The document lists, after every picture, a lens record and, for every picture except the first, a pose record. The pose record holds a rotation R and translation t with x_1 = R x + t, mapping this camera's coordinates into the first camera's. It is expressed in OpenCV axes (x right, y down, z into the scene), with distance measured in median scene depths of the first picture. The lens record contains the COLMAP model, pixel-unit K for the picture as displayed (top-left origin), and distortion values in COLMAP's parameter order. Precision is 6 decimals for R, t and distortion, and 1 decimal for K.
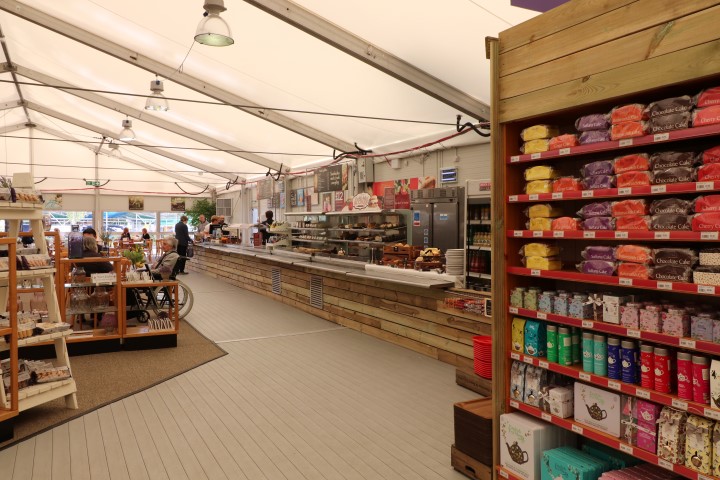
lens RADIAL K [[577.4, 0, 361.6], [0, 577.4, 228.6], [0, 0, 1]] dist [0.030498, 0.000124]
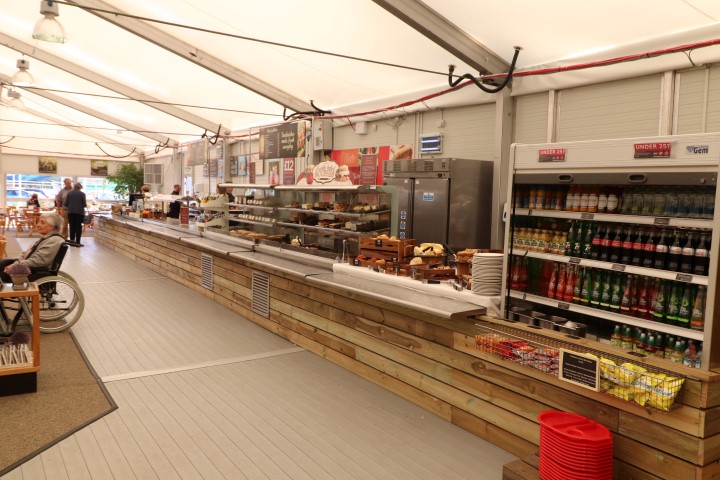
lens RADIAL K [[577.4, 0, 361.6], [0, 577.4, 228.6], [0, 0, 1]] dist [0.030498, 0.000124]
pose [[0.994663, 0.026435, 0.099733, -0.023387], [-0.031114, 0.998473, 0.045647, -0.009932], [-0.098374, -0.048506, 0.993967, 0.235705]]
